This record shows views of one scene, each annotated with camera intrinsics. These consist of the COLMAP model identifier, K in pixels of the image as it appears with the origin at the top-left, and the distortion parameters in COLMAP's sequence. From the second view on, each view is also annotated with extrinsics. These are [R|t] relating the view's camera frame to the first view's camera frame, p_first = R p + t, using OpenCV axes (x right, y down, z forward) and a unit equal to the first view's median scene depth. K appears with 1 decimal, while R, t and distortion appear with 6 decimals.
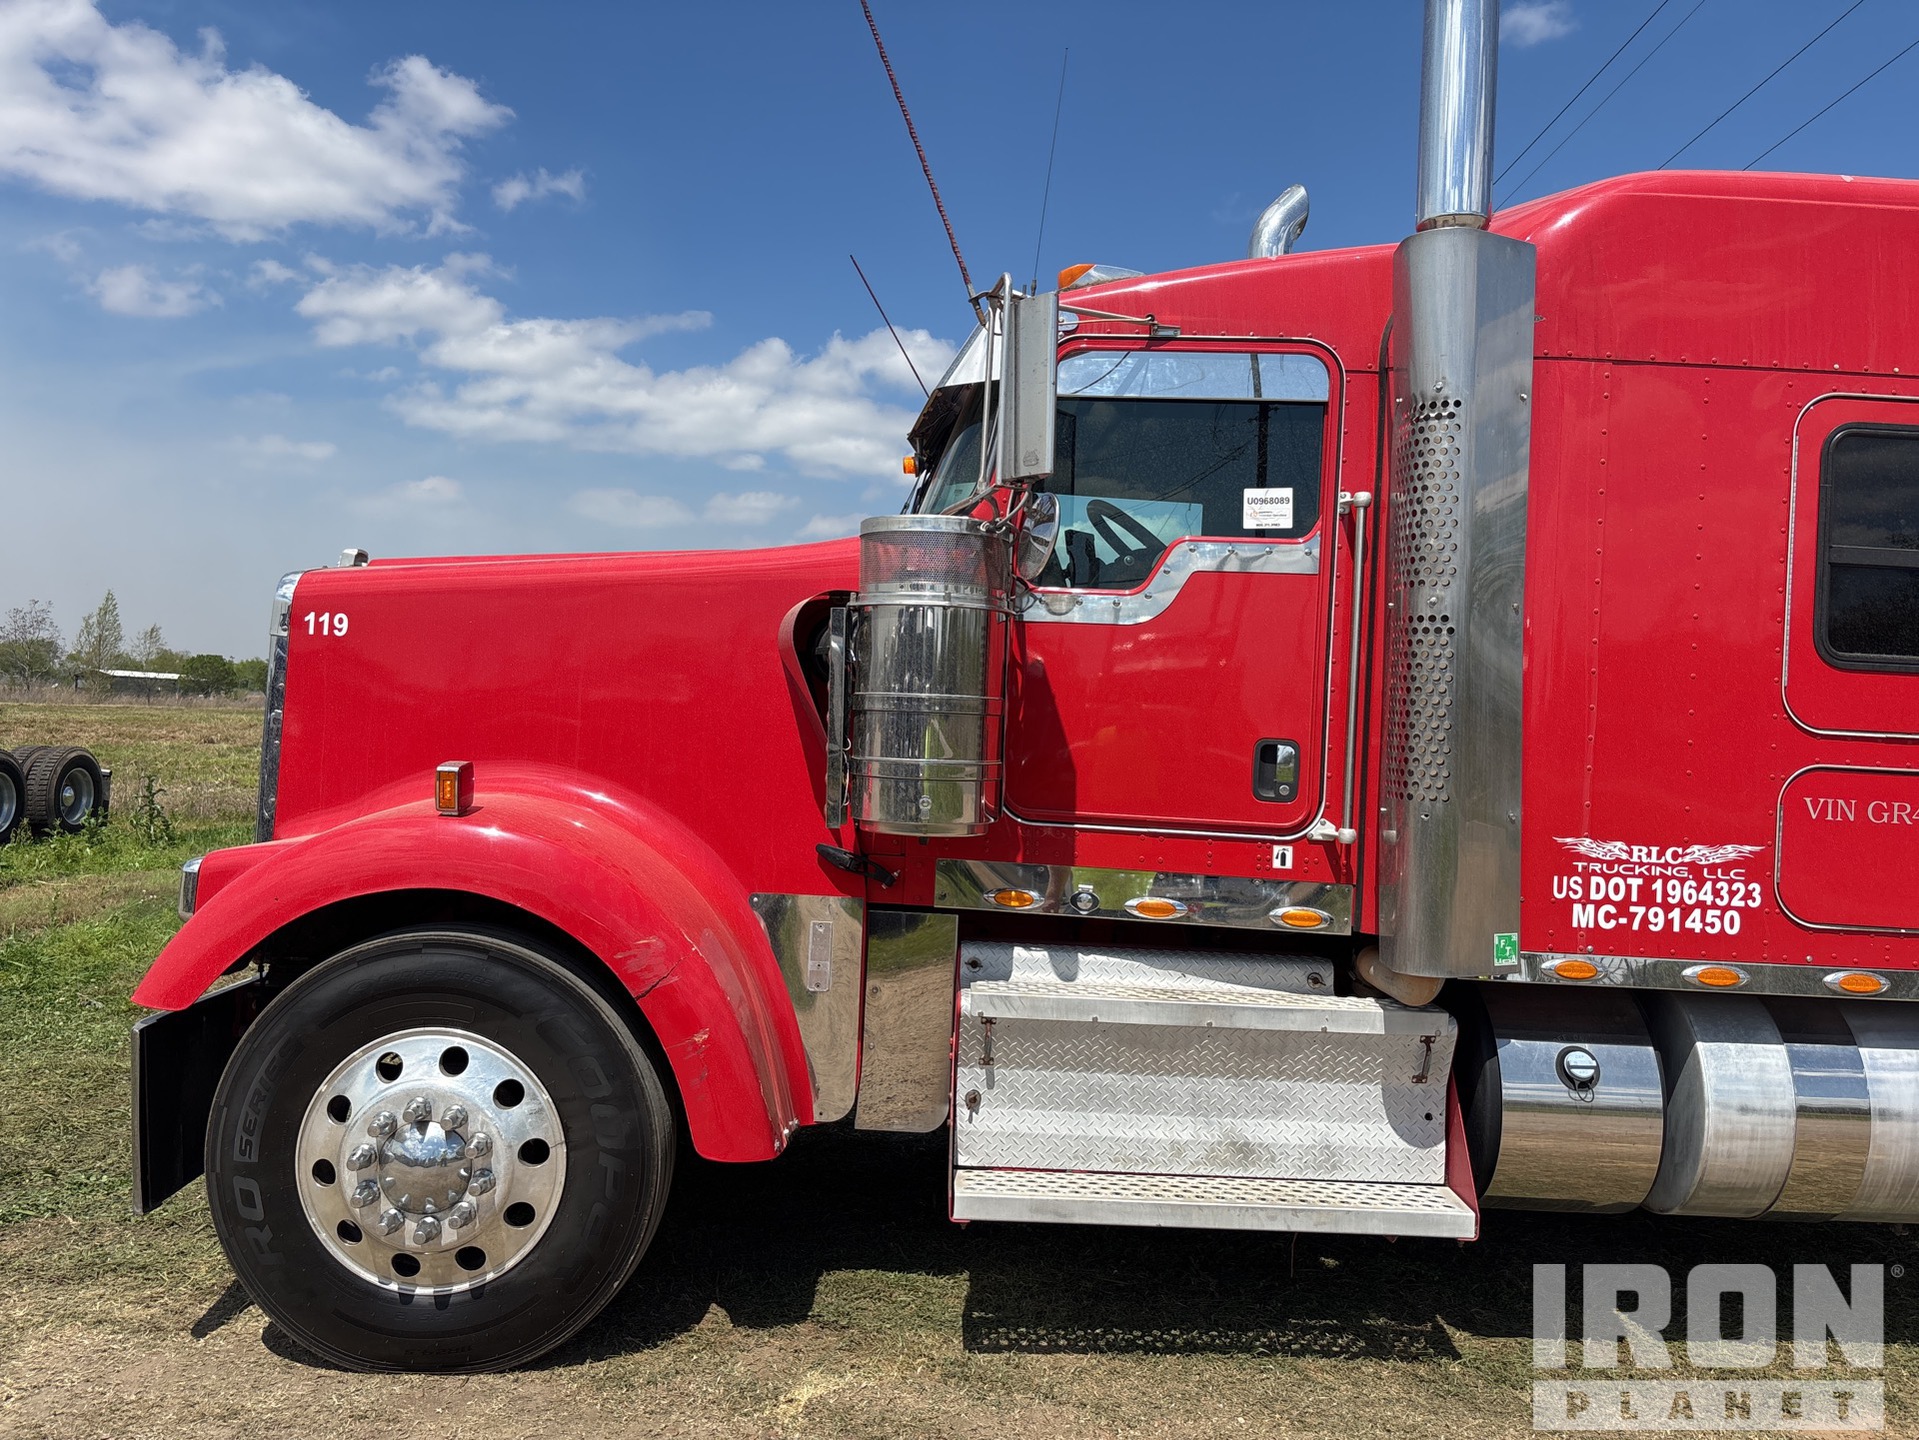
lens RADIAL K [[1466.5, 0, 959.5], [0, 1466.5, 720.0], [0, 0, 1]] dist [0.029497, -0.007451]
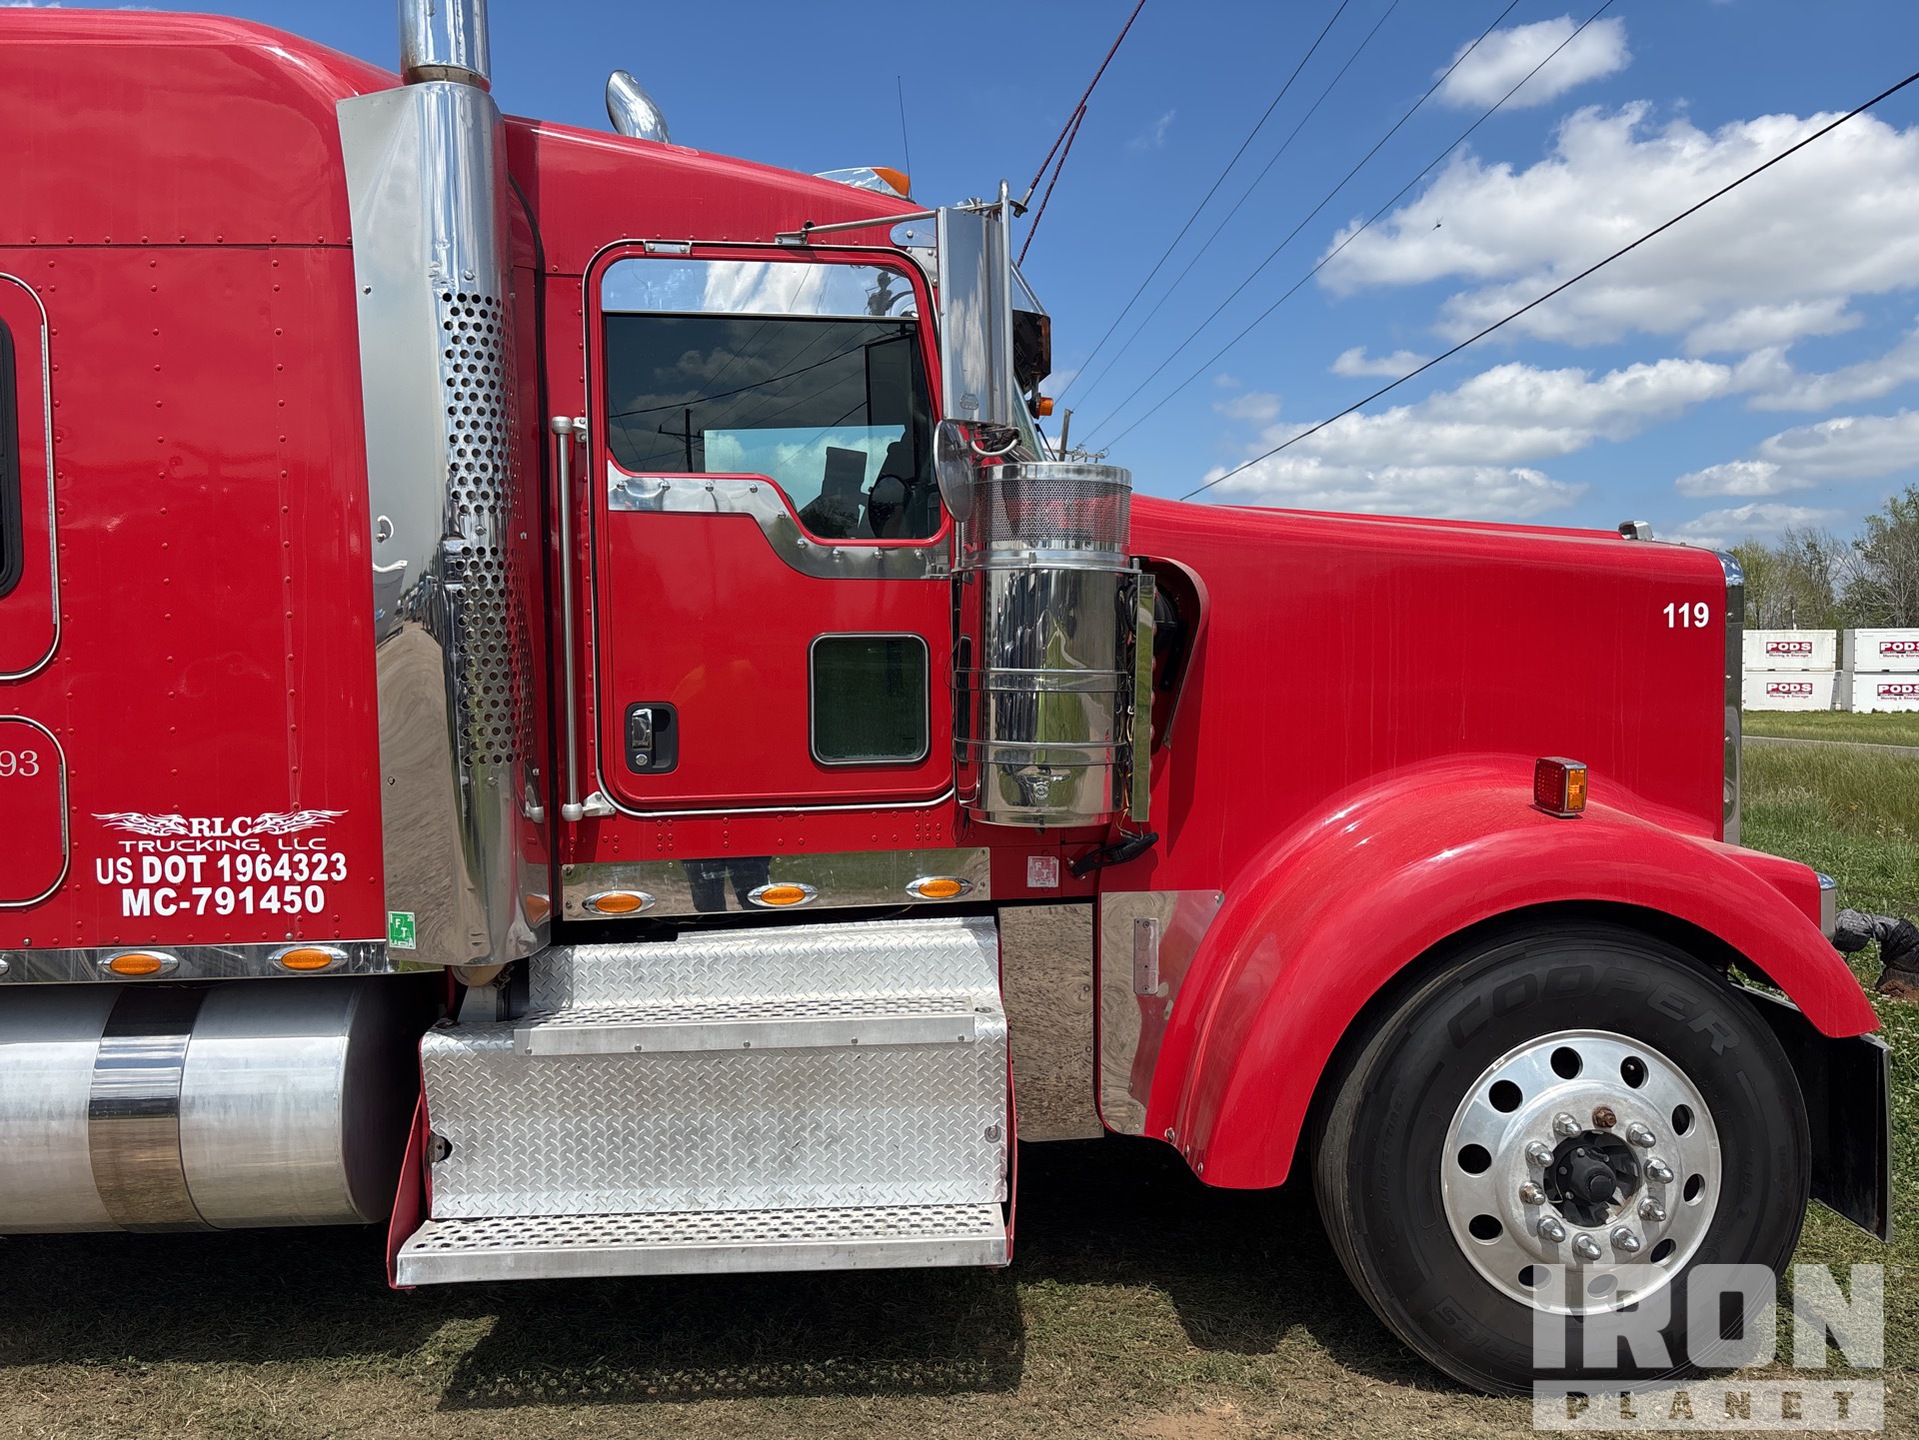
lens RADIAL K [[1466.5, 0, 959.5], [0, 1466.5, 720.0], [0, 0, 1]] dist [0.029497, -0.007451]
pose [[0.998036, -0.054490, 0.030896, 0.880269], [0.052767, 0.997140, 0.054098, 0.004977], [-0.033755, -0.052362, 0.998058, 0.126133]]
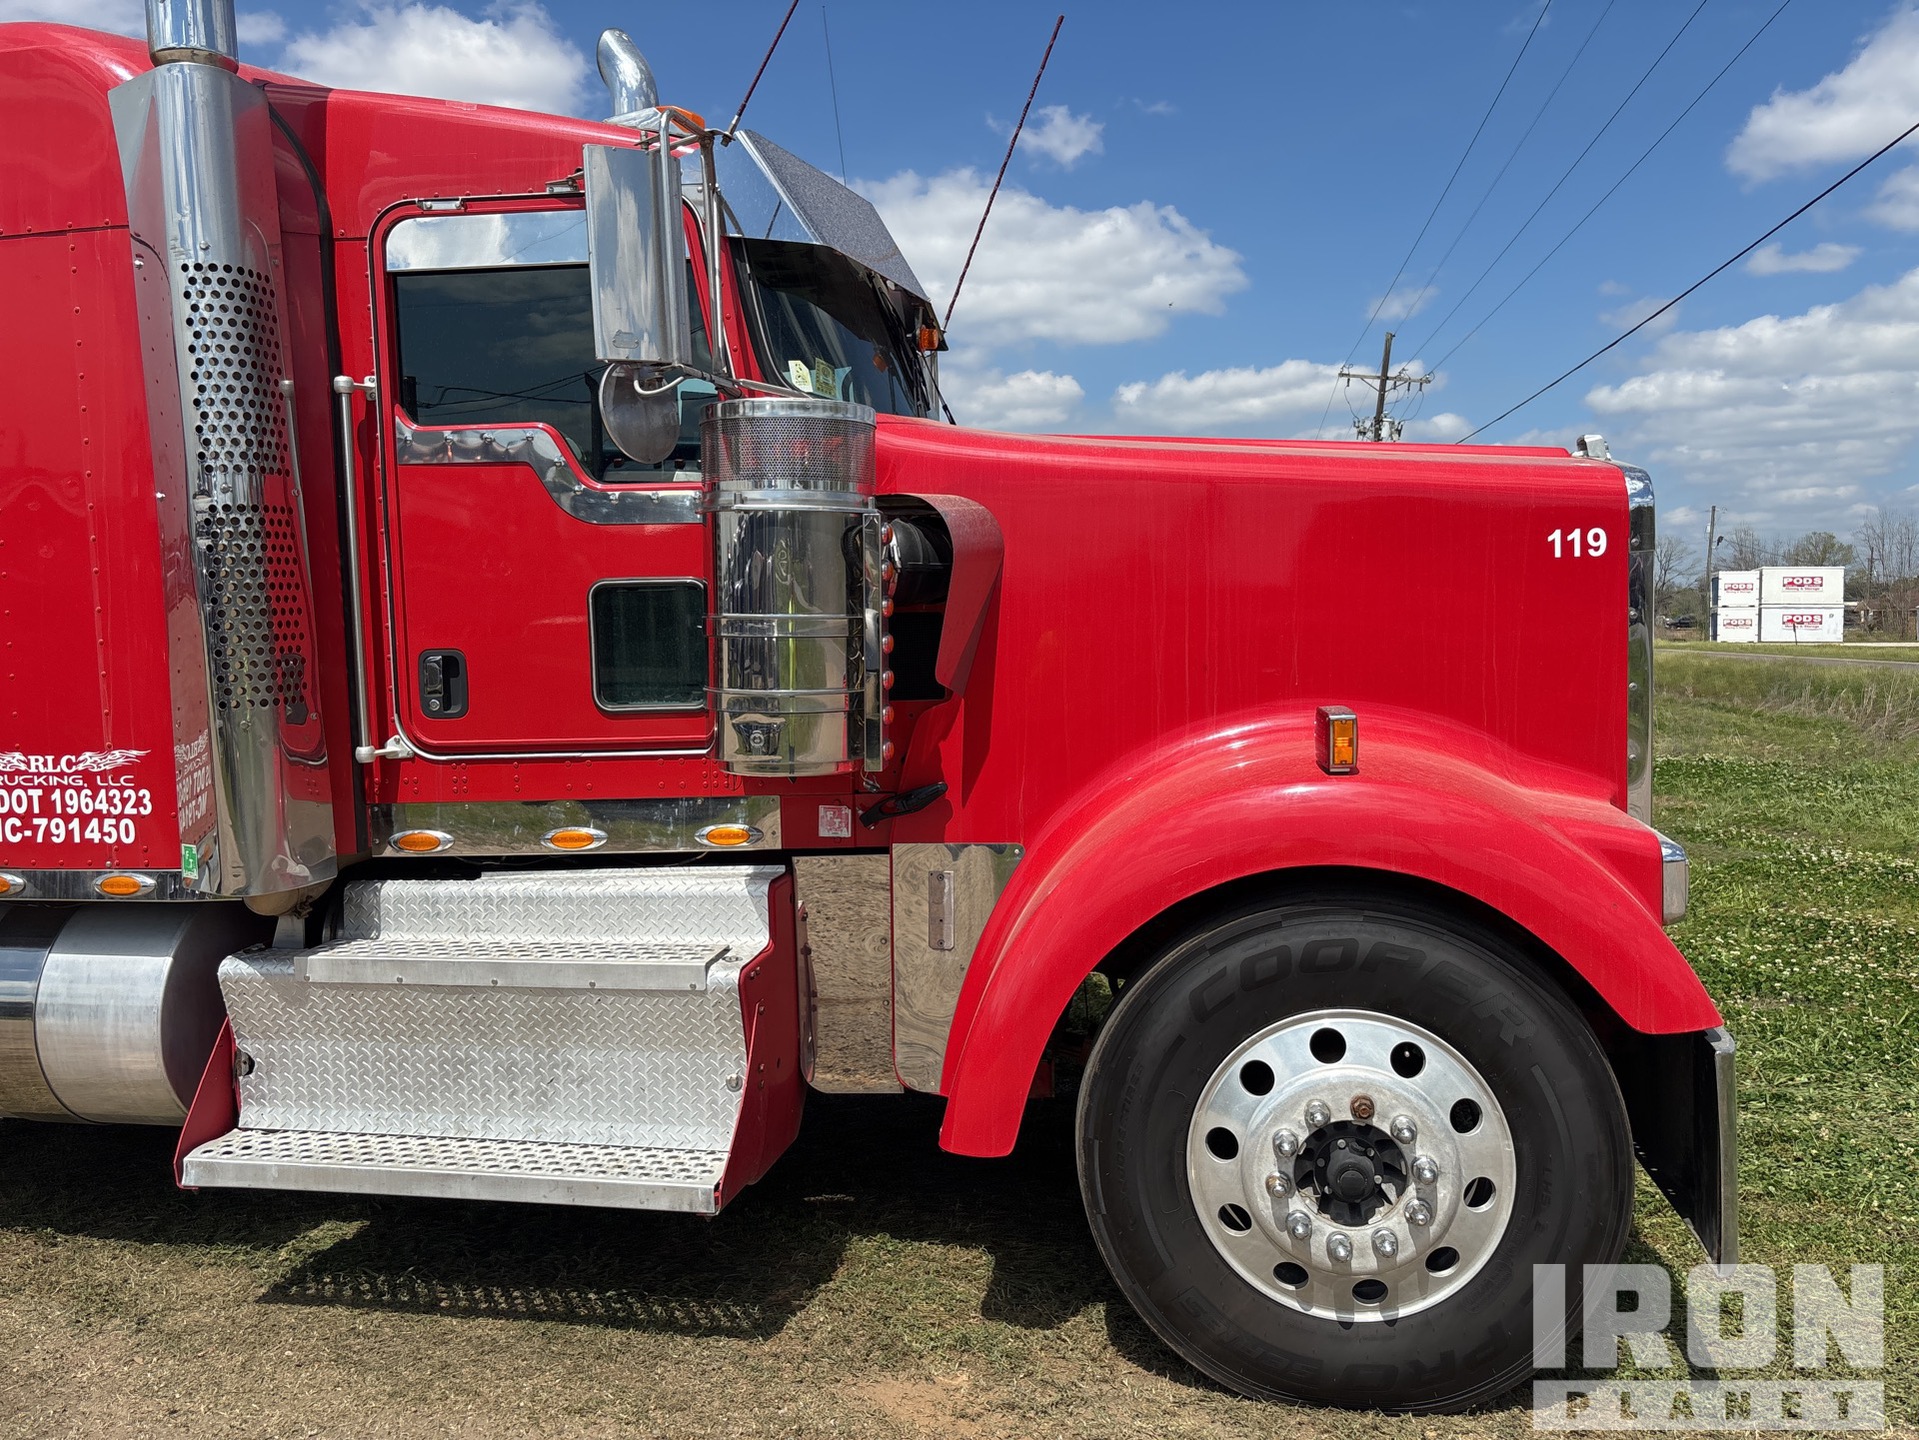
lens RADIAL K [[1467.5, 0, 954.0], [0, 1467.5, 715.2], [0, 0, 1]] dist [0.048989, -0.052020]
pose [[0.976611, -0.049808, -0.209163, 1.246546], [0.066826, 0.994934, 0.075100, 0.026601], [0.204363, -0.087321, 0.974993, 0.183629]]
